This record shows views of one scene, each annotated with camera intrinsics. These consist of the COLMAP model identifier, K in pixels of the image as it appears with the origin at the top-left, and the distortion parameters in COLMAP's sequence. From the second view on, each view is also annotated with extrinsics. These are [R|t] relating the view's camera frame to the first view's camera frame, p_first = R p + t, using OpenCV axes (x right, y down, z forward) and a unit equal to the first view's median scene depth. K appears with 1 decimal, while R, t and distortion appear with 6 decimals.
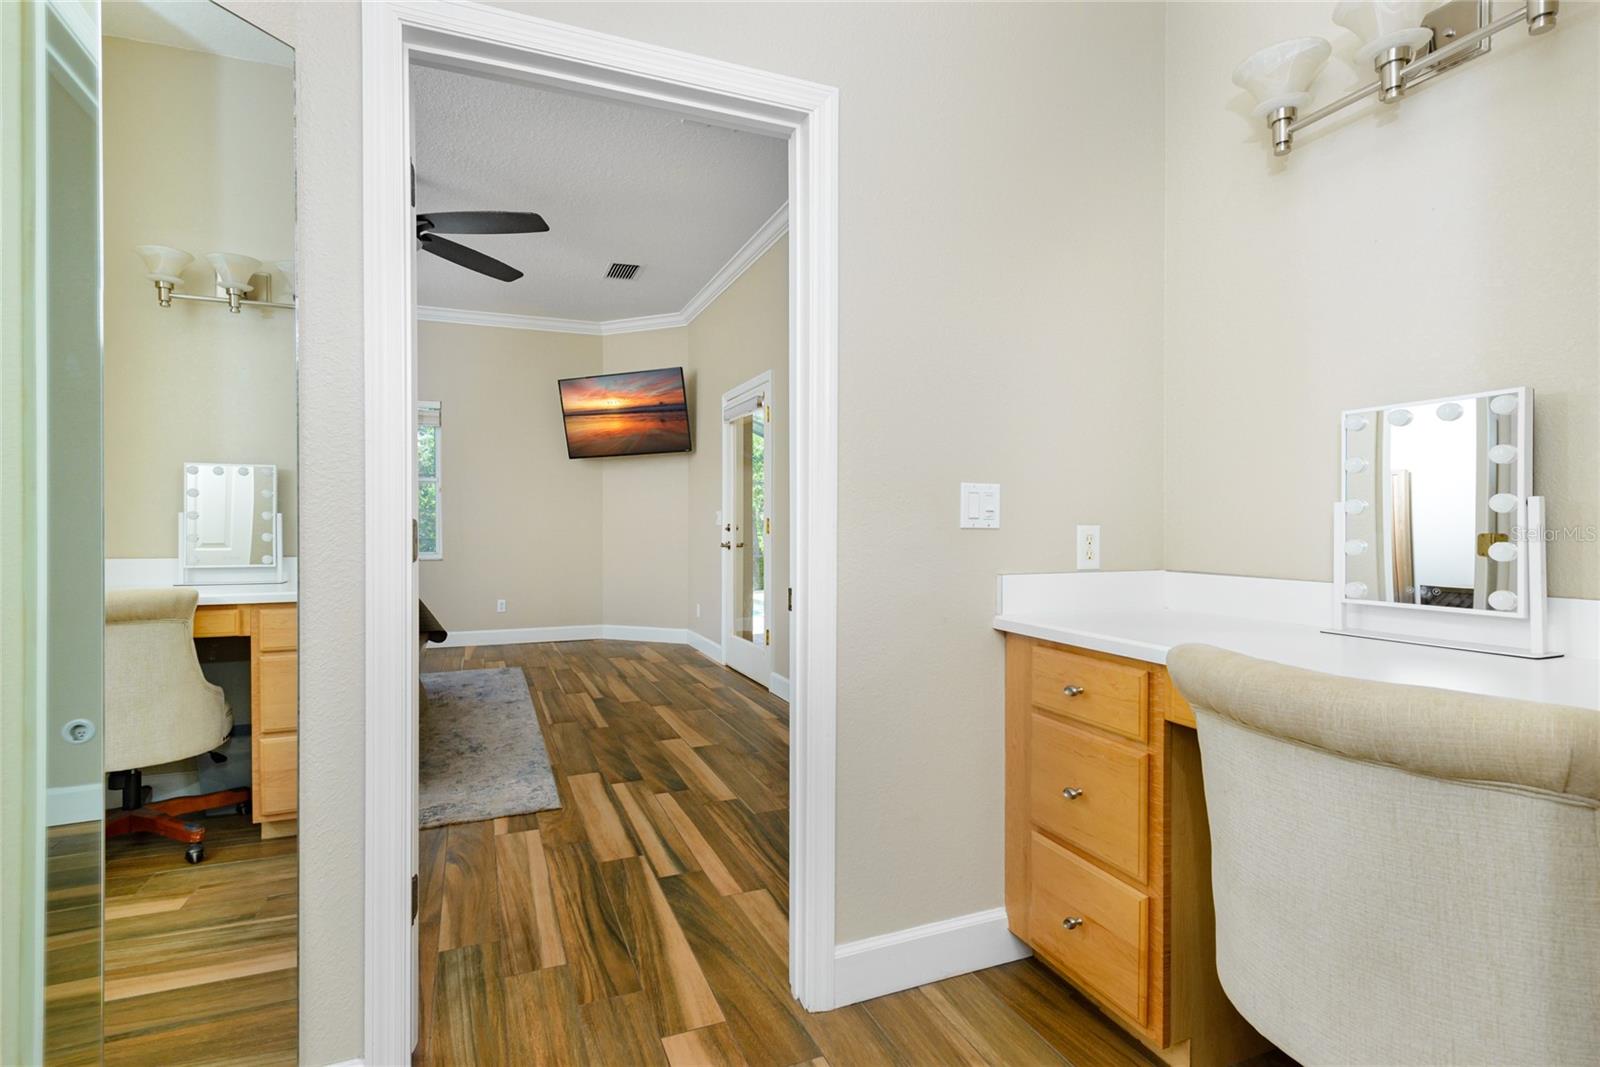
lens RADIAL K [[749.3, 0, 799.1], [0, 749.3, 525.2], [0, 0, 1]] dist [0.010484, -0.001449]
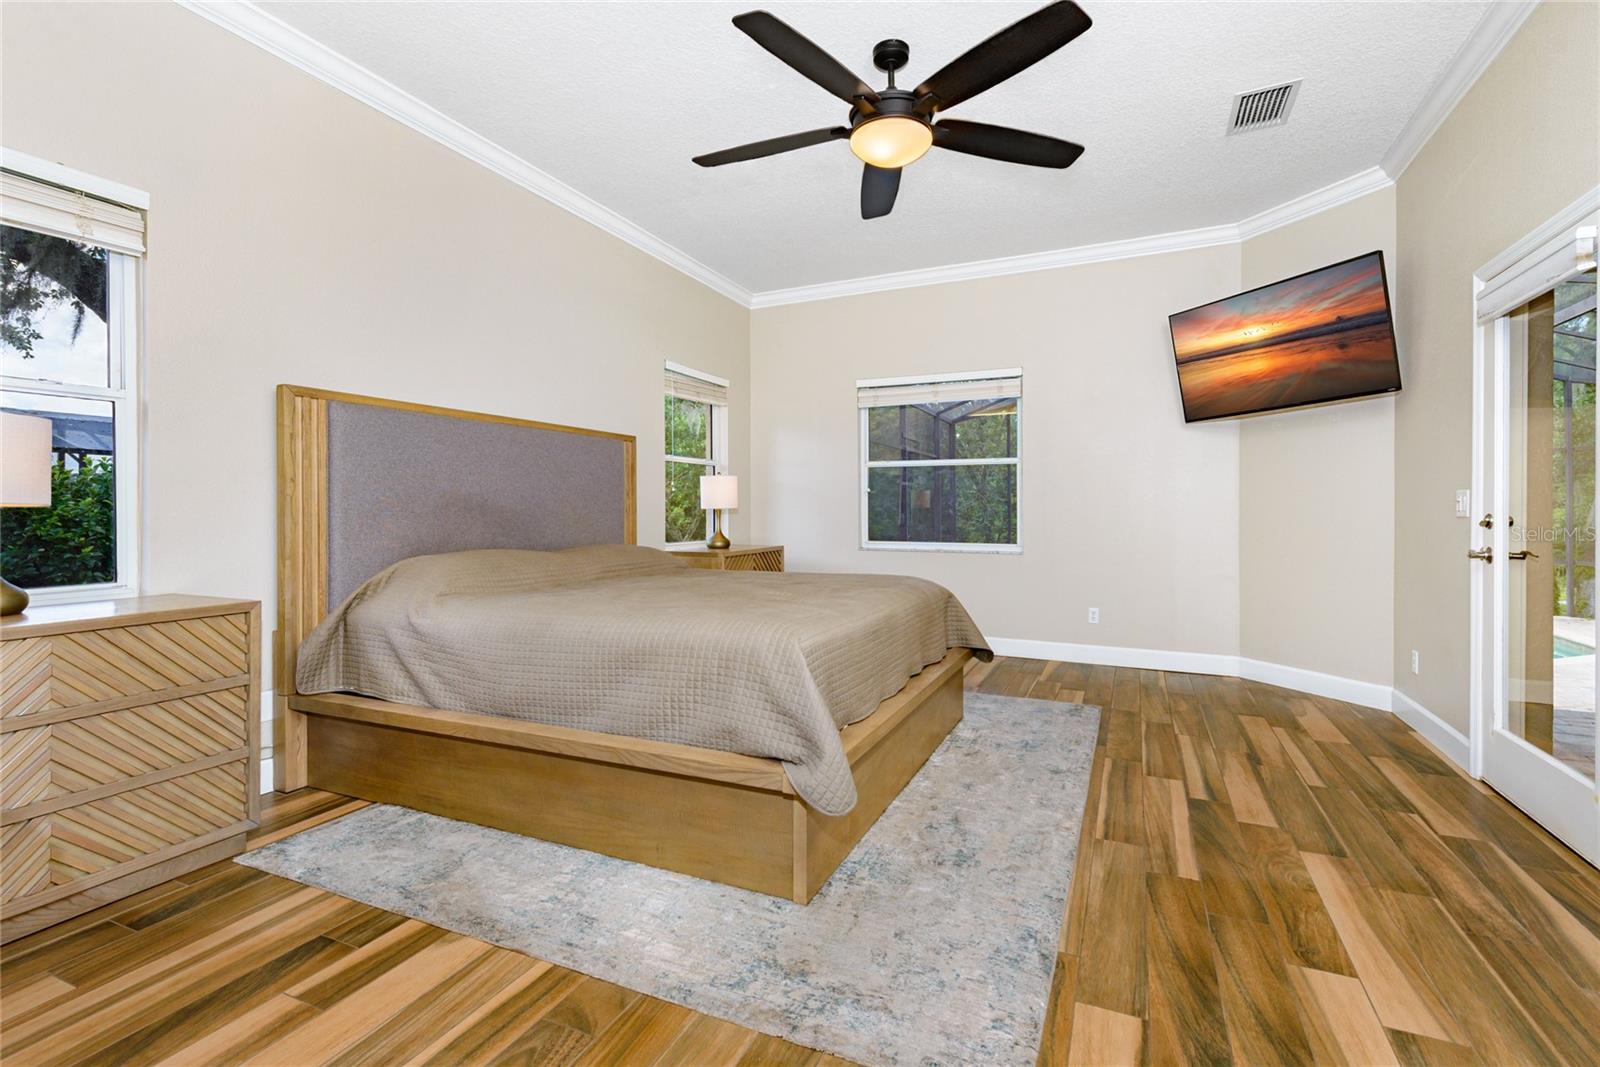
lens RADIAL K [[749.3, 0, 794.8], [0, 749.3, 506.5], [0, 0, 1]] dist [0.010484, -0.001449]
pose [[0.674742, 0.000930, -0.738053, -0.040322], [-0.005481, 0.999978, -0.003751, -0.003176], [0.738033, 0.006577, 0.674733, 0.360416]]
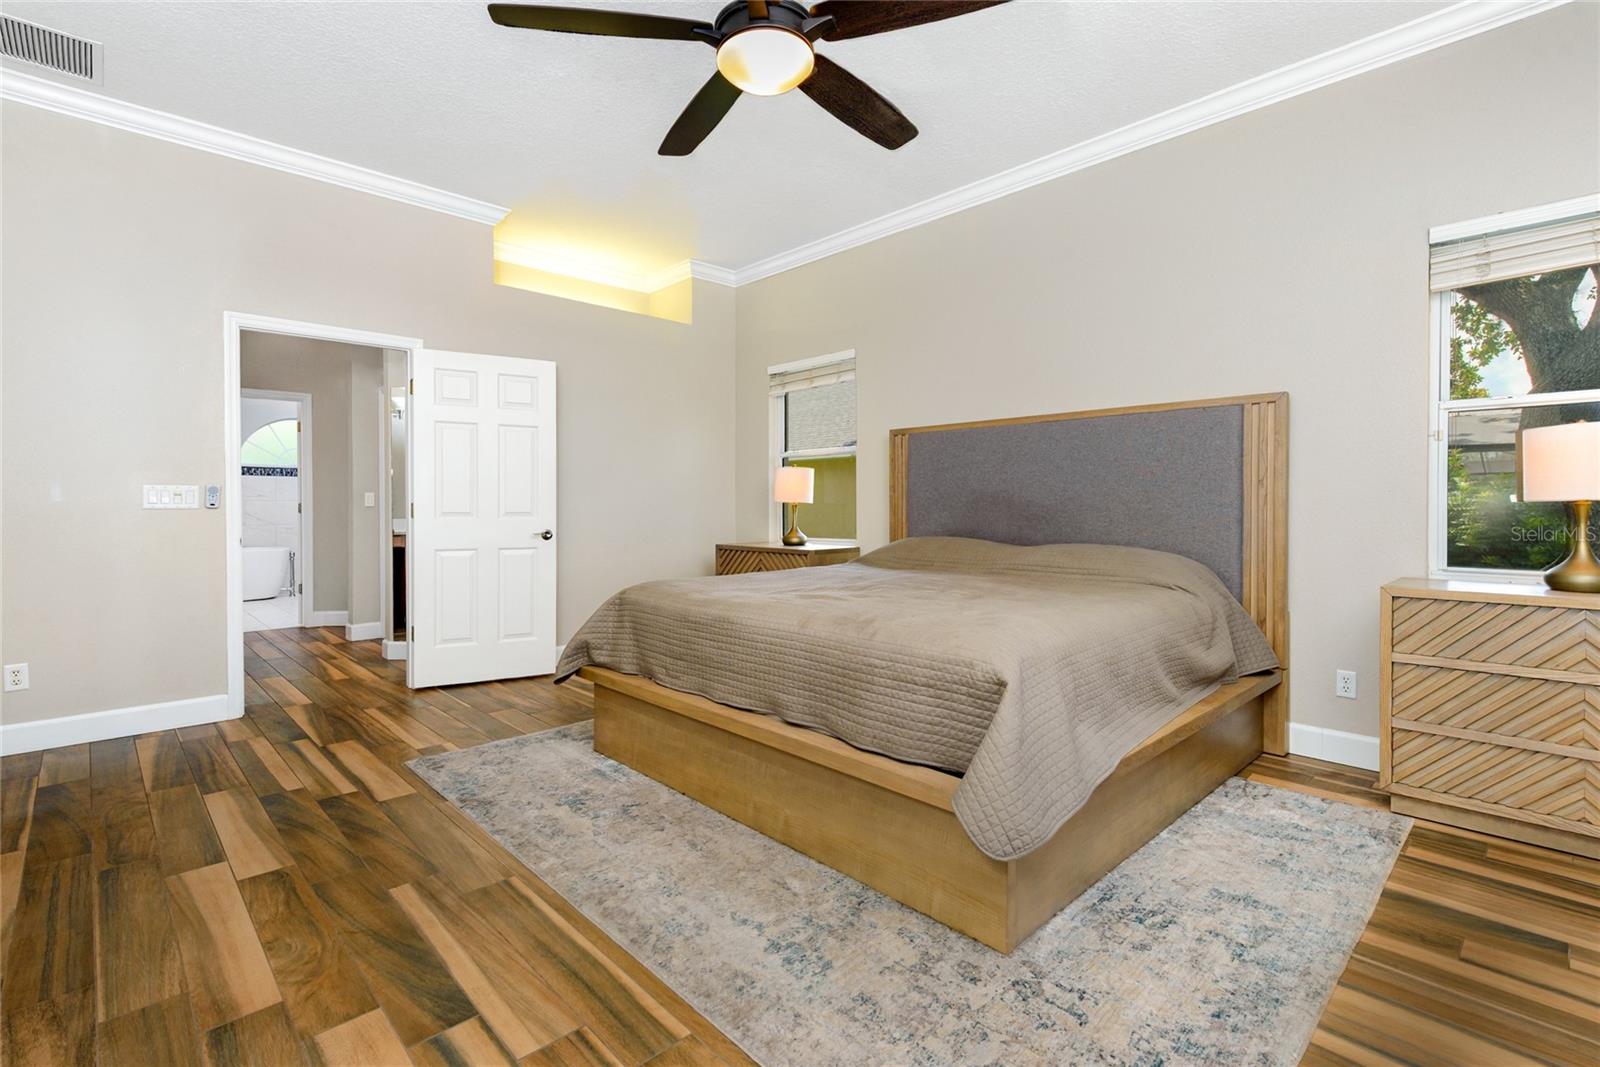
lens RADIAL K [[749.3, 0, 809.2], [0, 749.3, 532.5], [0, 0, 1]] dist [0.010484, -0.001449]
pose [[-0.935078, 0.012171, -0.354232, -0.309623], [-0.002815, 0.999124, 0.041757, -0.009377], [0.354430, 0.040043, -0.934225, 1.426394]]
